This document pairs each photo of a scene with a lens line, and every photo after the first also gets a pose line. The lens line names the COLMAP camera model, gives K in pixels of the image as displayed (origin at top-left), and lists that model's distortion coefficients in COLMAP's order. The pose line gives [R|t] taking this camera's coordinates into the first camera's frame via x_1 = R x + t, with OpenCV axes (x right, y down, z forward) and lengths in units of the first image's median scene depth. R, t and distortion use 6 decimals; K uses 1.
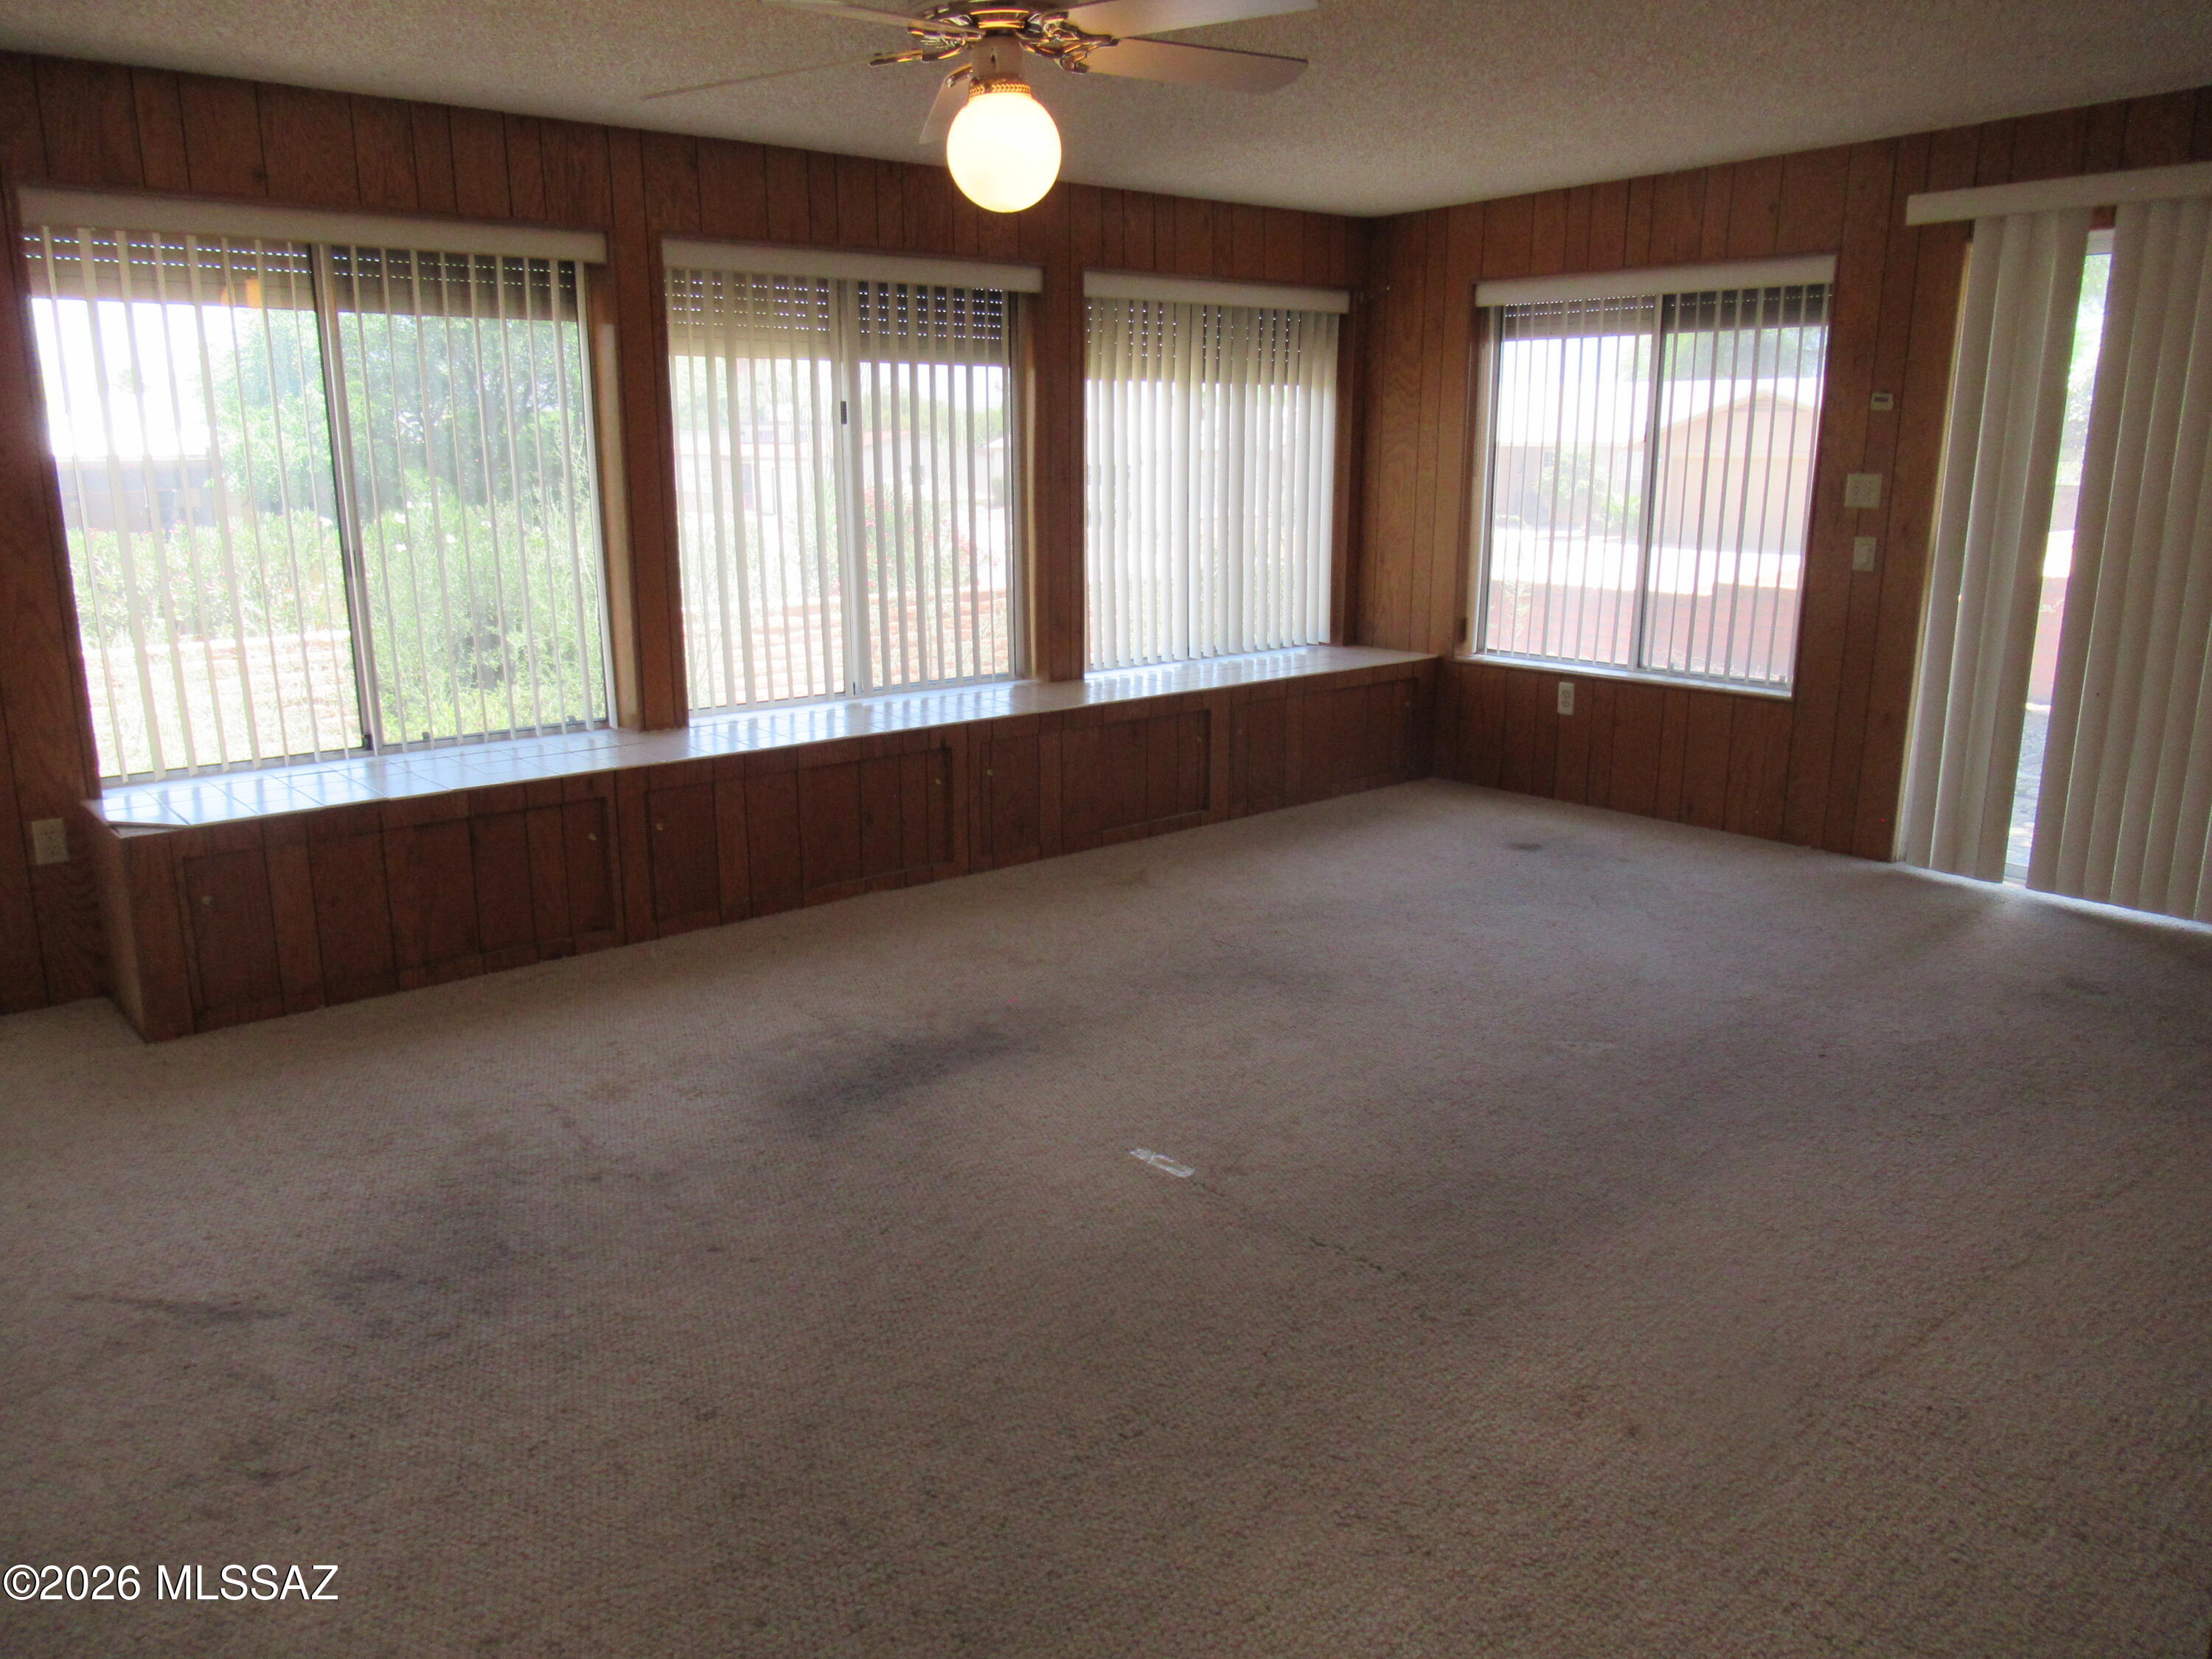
lens RADIAL K [[1637.9, 0, 1102.8], [0, 1637.9, 830.9], [0, 0, 1]] dist [-0.012782, 0.002695]
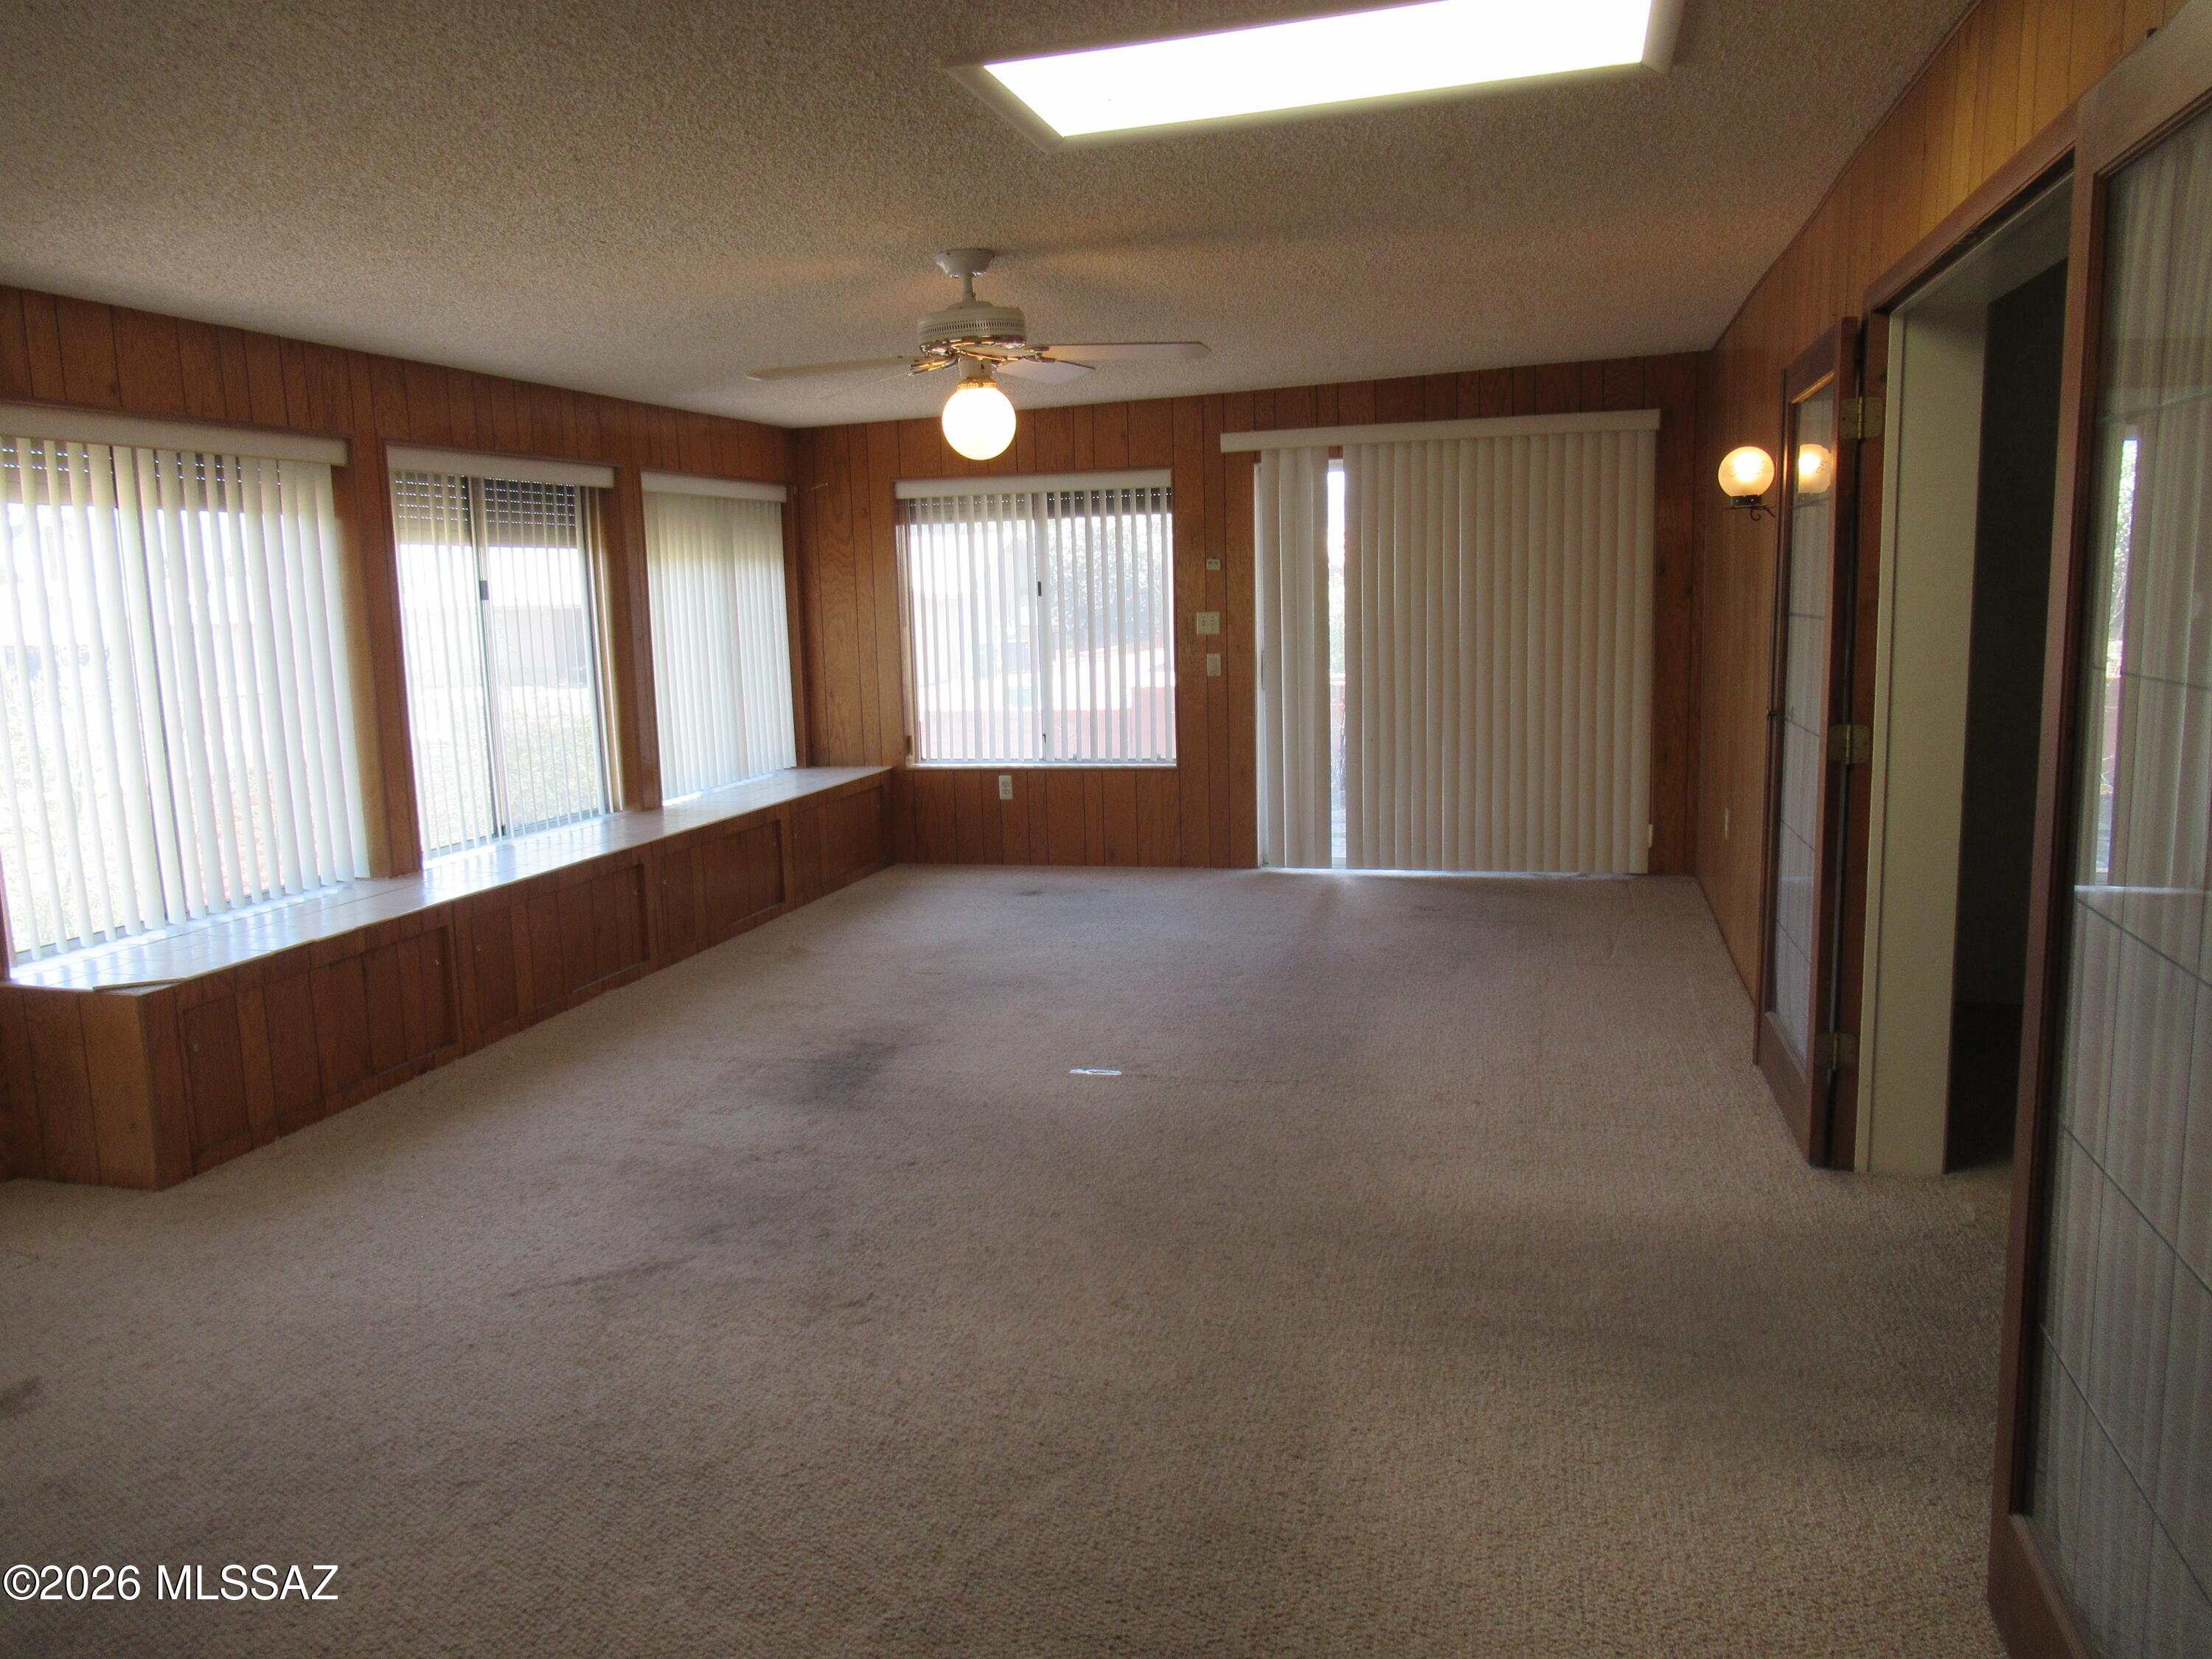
lens RADIAL K [[1637.9, 0, 1099.4], [0, 1637.9, 830.1], [0, 0, 1]] dist [-0.012782, 0.002695]
pose [[0.827568, -0.106285, 0.551212, -0.508353], [0.157959, 0.986328, -0.046970, 0.036250], [-0.538683, 0.125940, 0.833042, -0.187339]]
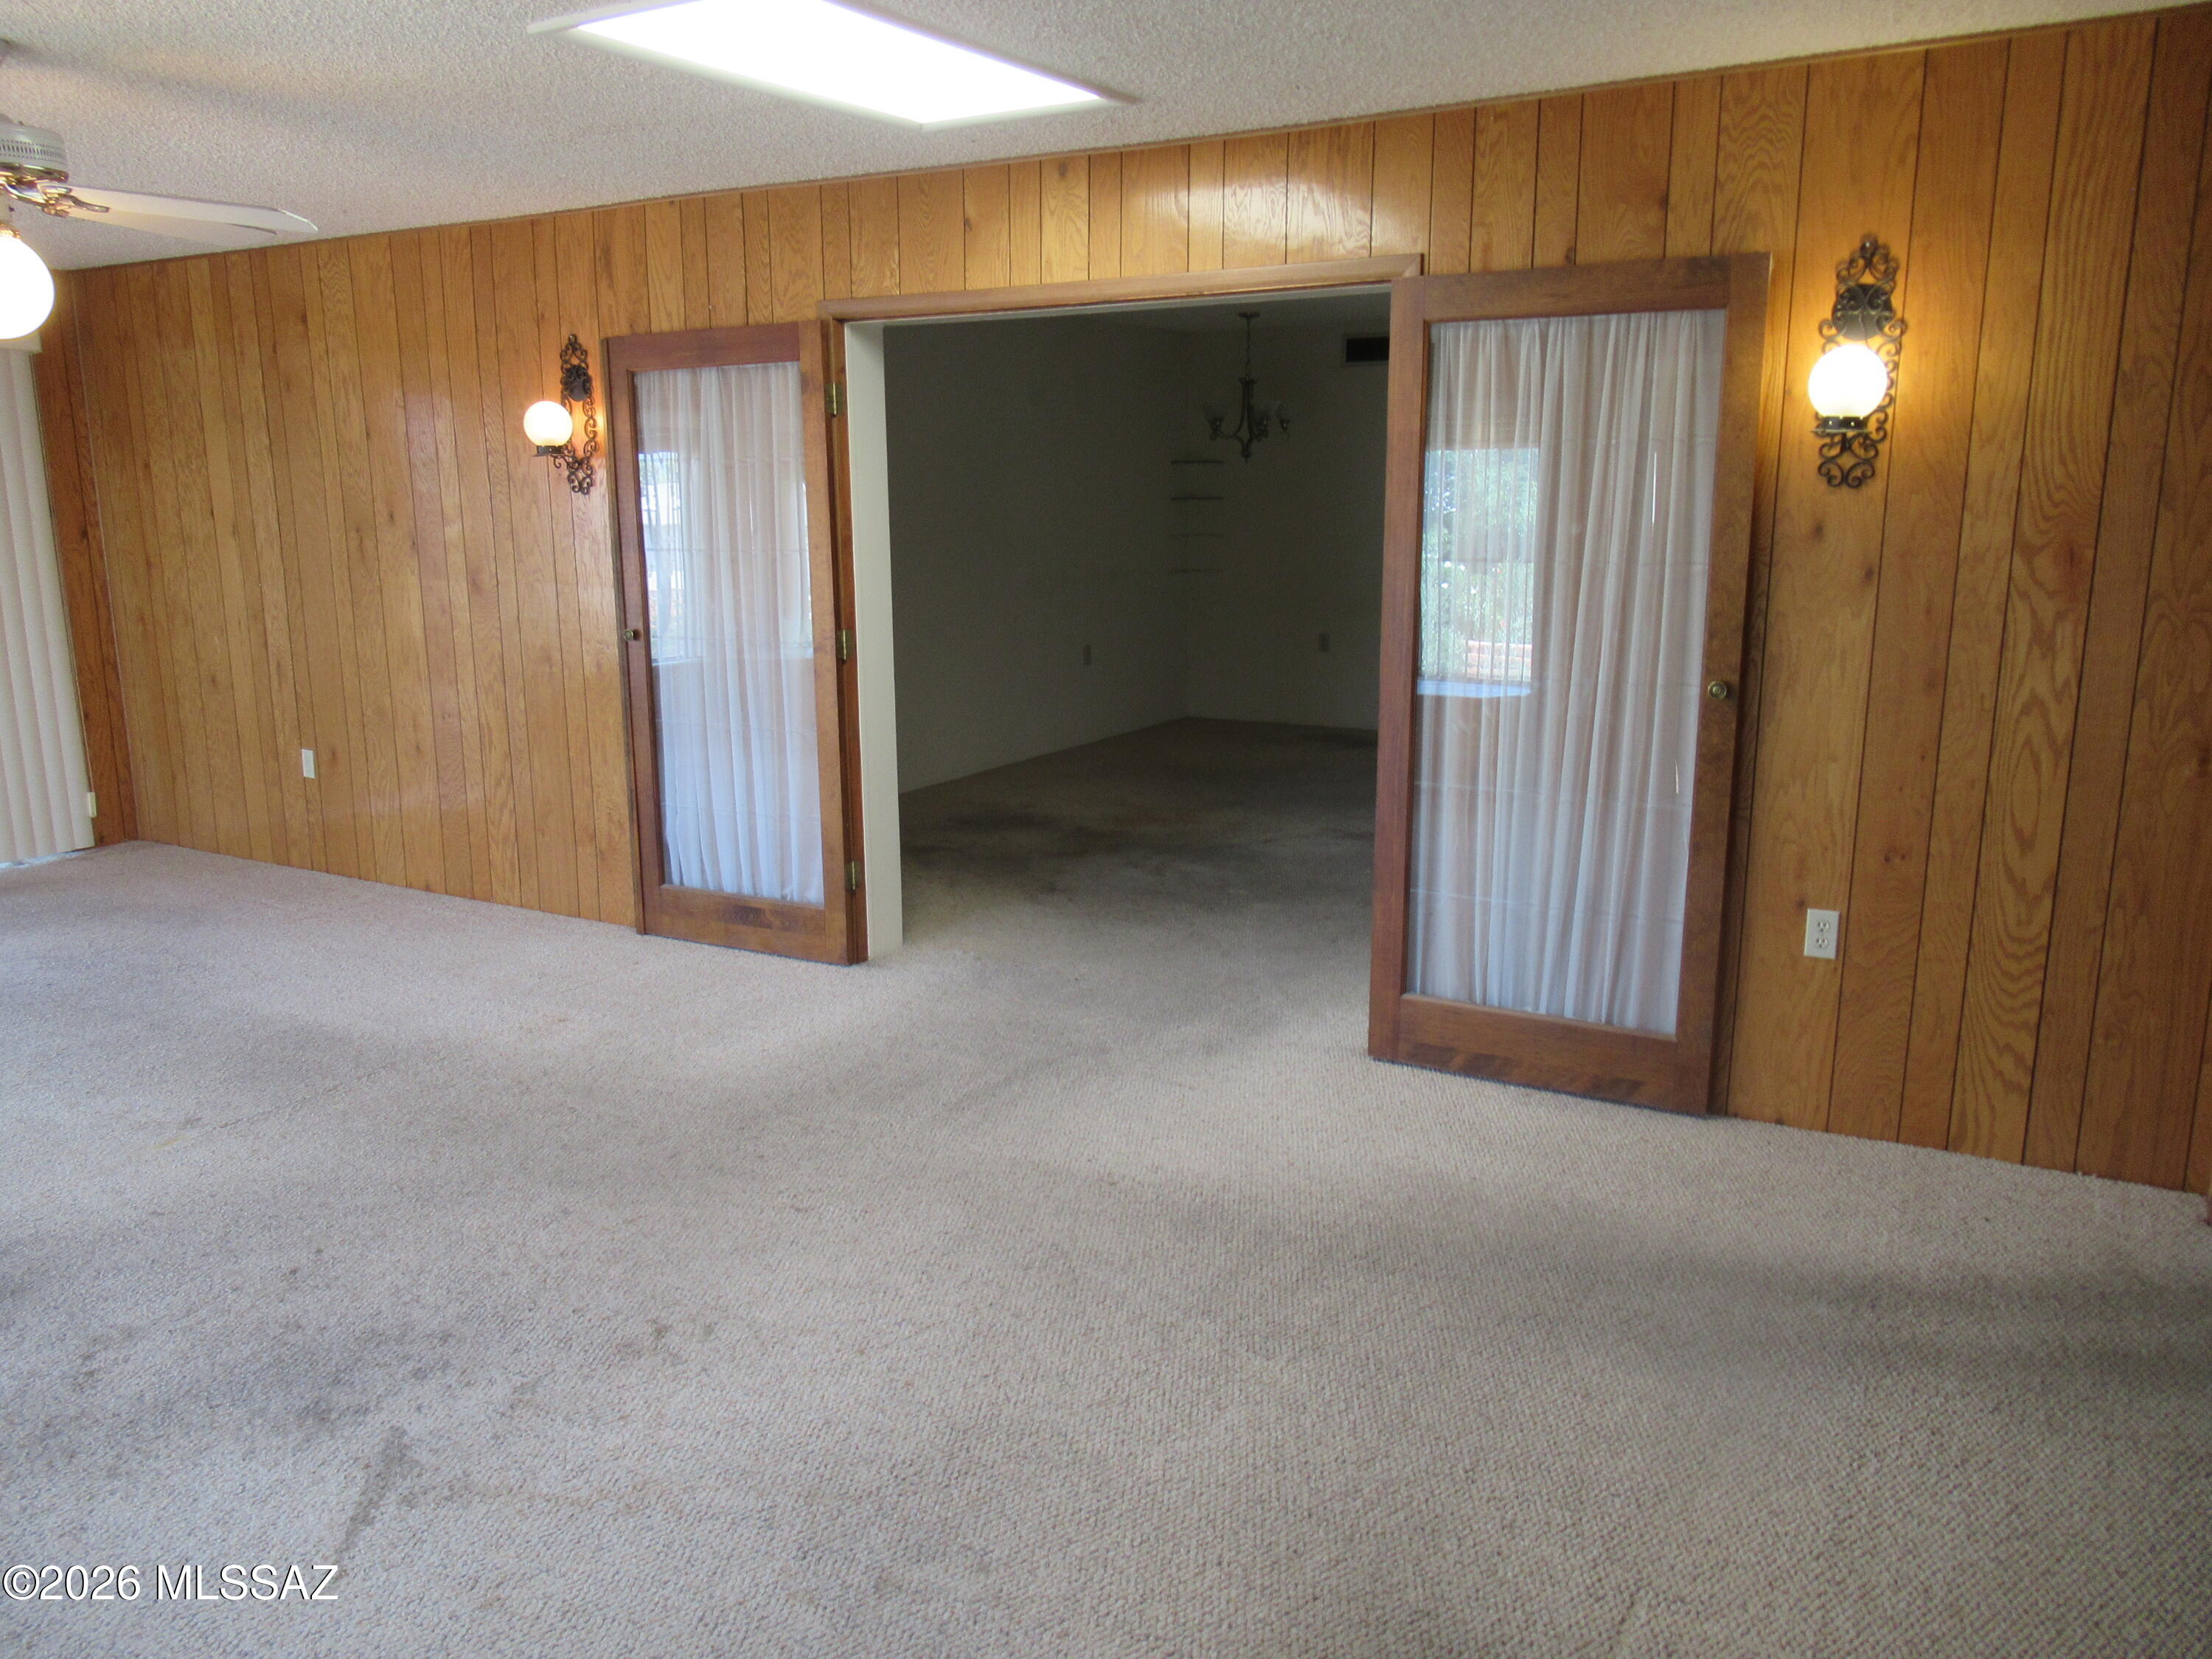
lens RADIAL K [[1637.9, 0, 1111.2], [0, 1637.9, 829.0], [0, 0, 1]] dist [-0.012782, 0.002695]
pose [[-0.341433, -0.185819, 0.921355, -0.813265], [0.220337, 0.937123, 0.270651, -0.115918], [-0.913715, 0.295418, -0.279022, 0.424705]]
